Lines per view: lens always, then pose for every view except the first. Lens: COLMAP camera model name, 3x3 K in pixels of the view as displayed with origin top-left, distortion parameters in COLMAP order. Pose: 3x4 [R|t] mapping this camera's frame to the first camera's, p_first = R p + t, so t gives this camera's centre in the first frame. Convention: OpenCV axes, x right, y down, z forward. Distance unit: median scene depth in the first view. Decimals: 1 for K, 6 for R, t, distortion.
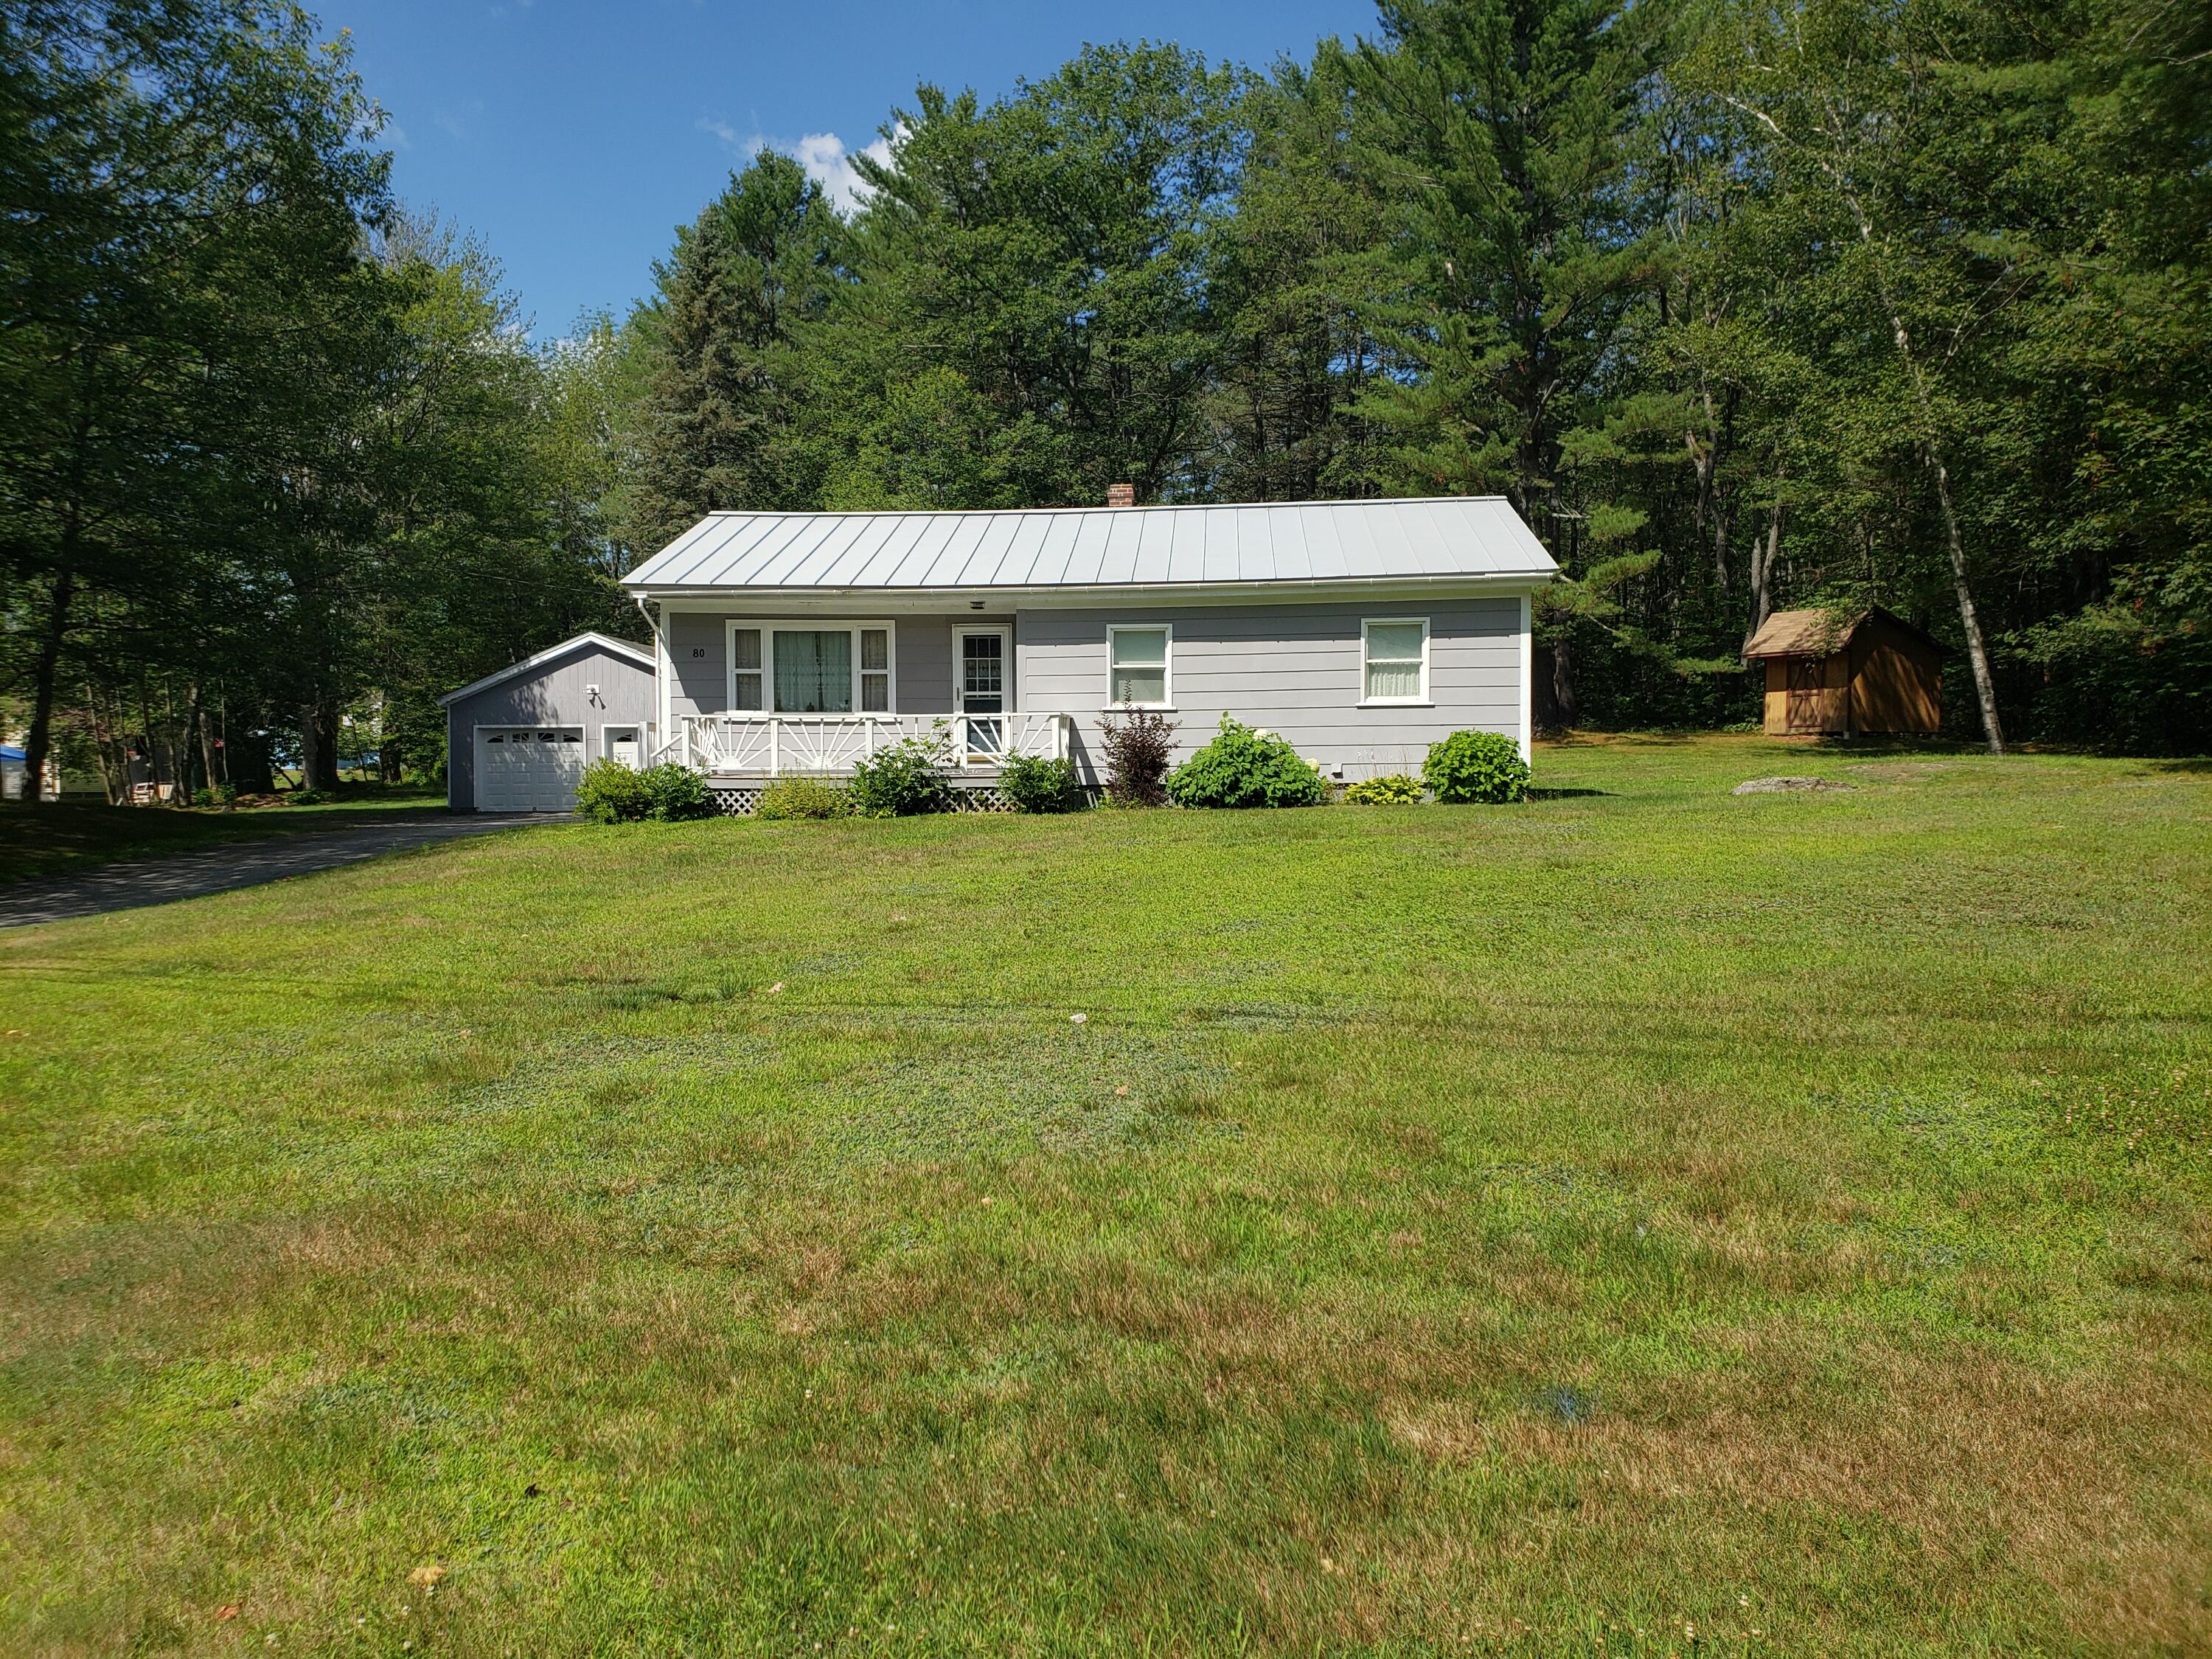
lens RADIAL K [[1737.1, 0, 1106.3], [0, 1737.1, 834.3], [0, 0, 1]] dist [0.058344, -0.073913]
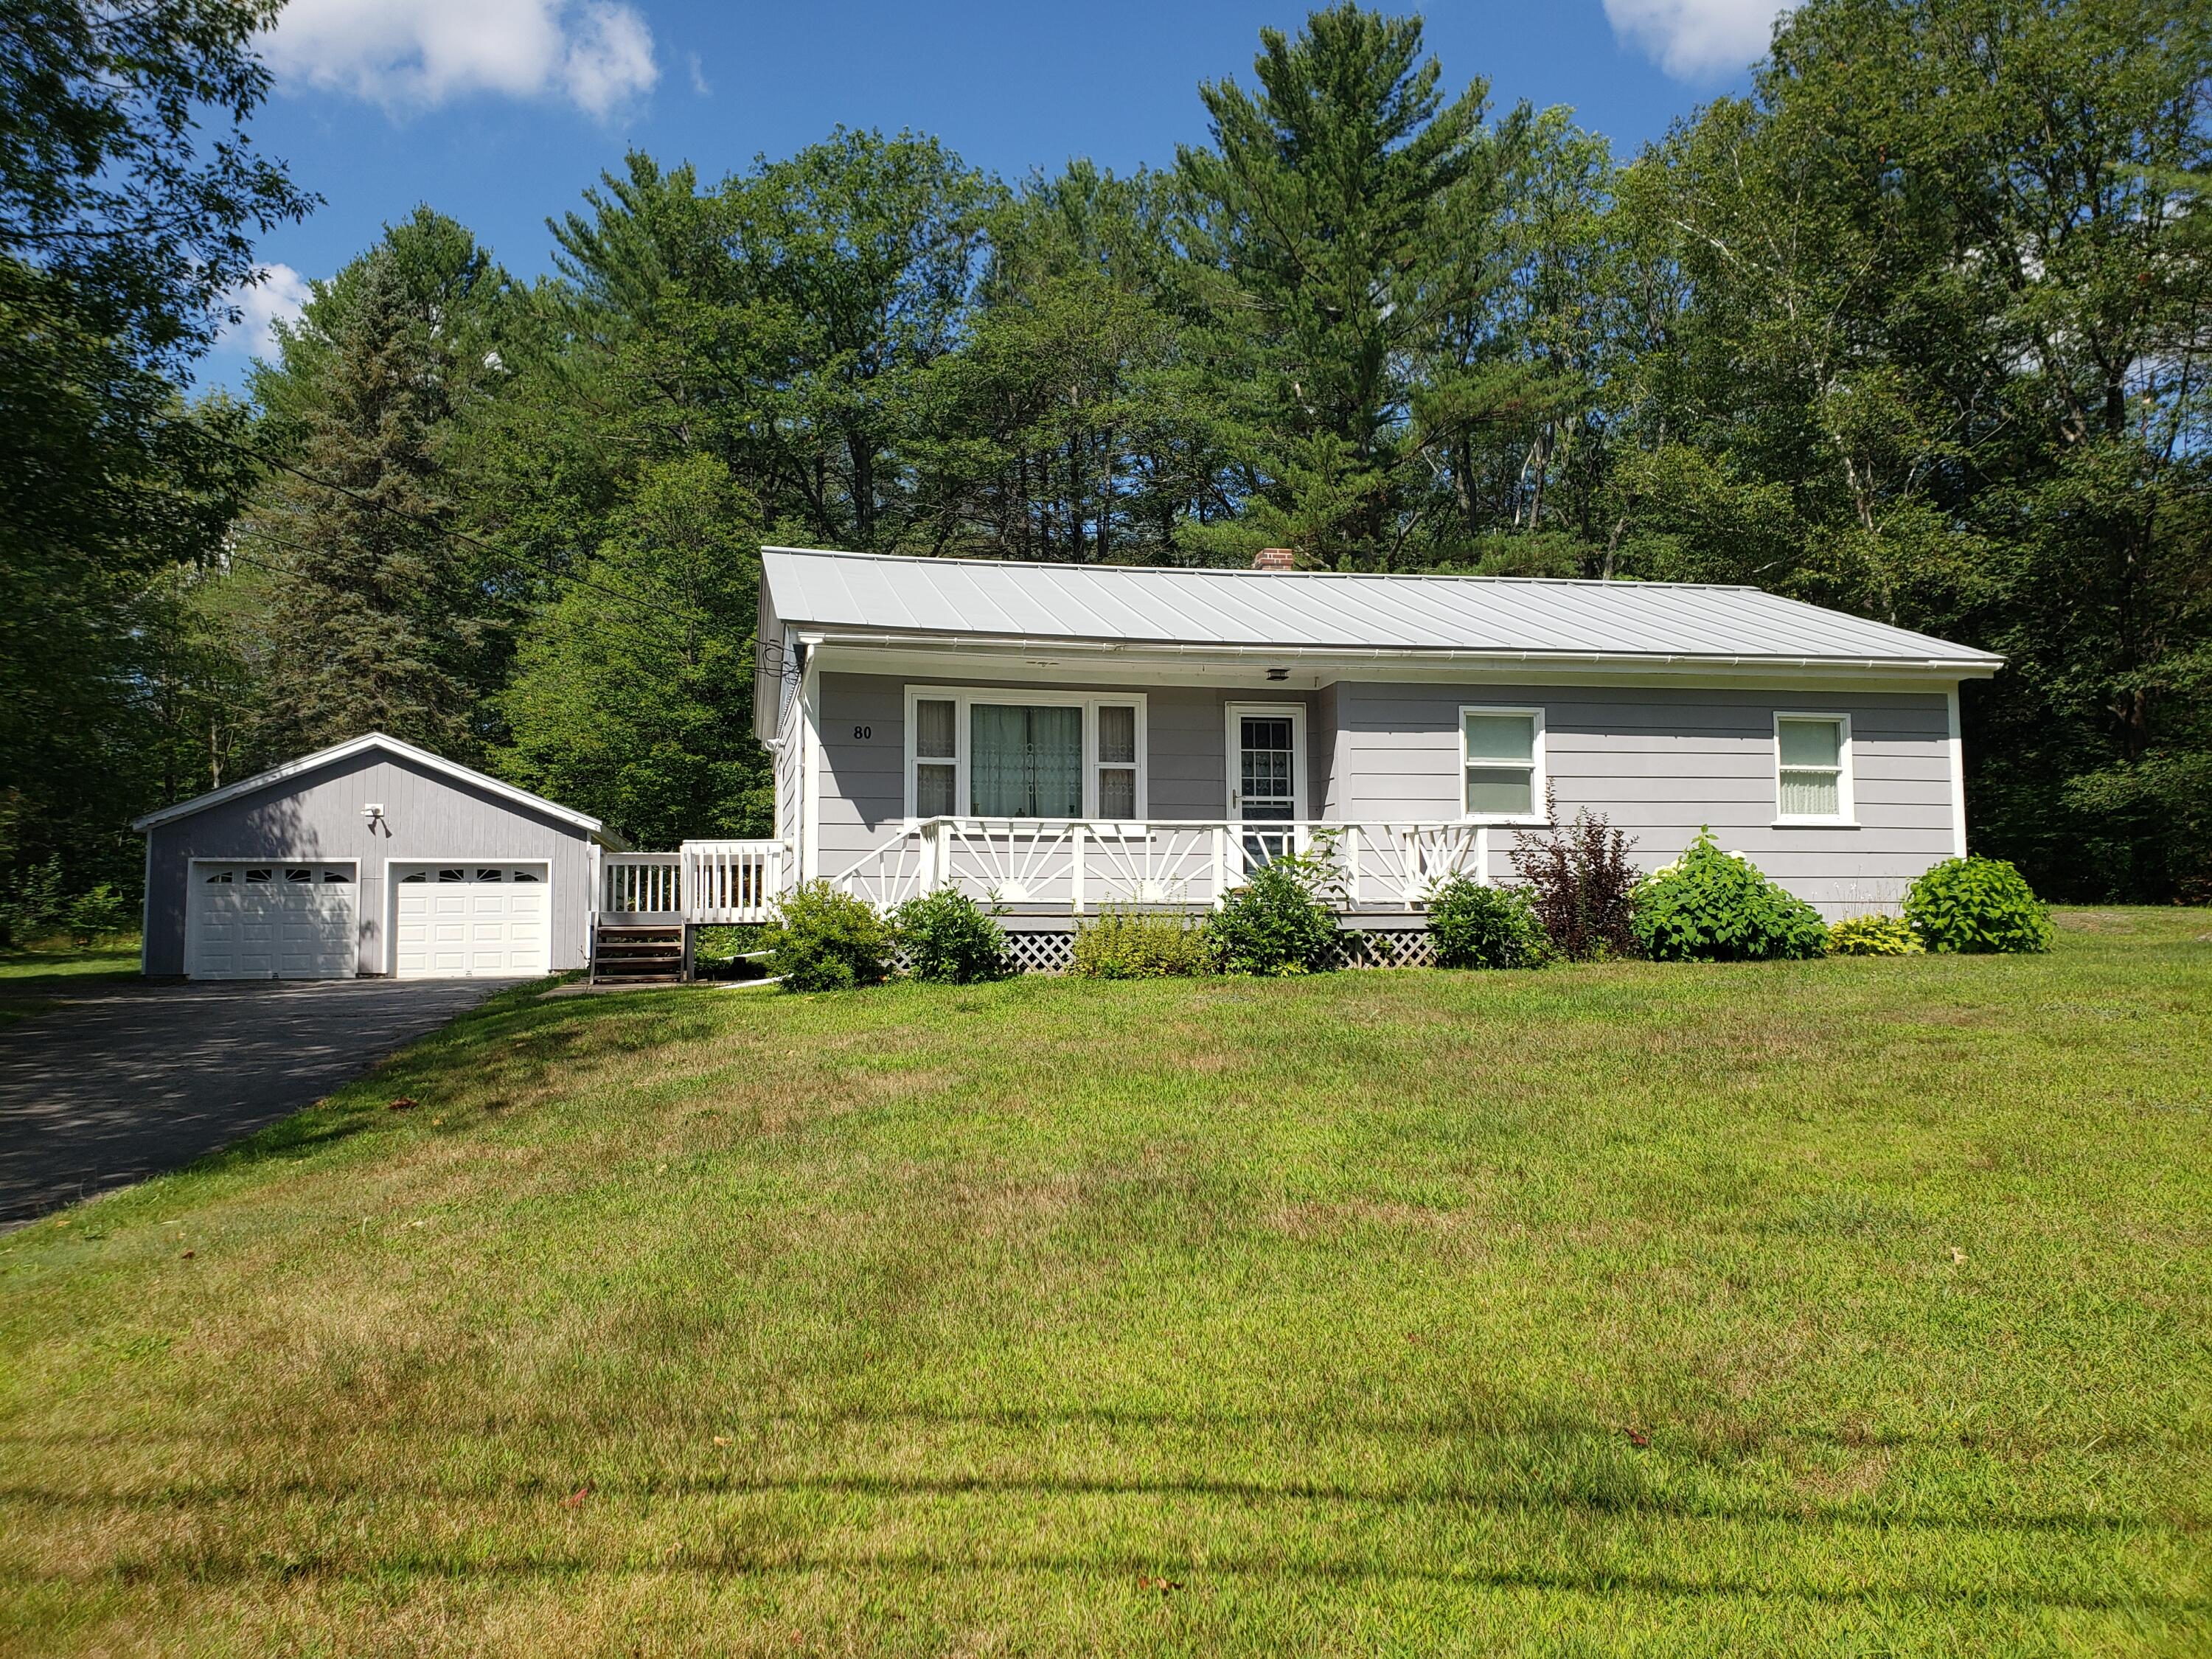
lens RADIAL K [[1737.1, 0, 1088.5], [0, 1737.1, 823.1], [0, 0, 1]] dist [0.058344, -0.073913]
pose [[0.960055, 0.019518, 0.279128, -0.338178], [0.009281, 0.994794, -0.101483, -0.000484], [-0.279656, 0.100020, 0.954876, 0.344659]]
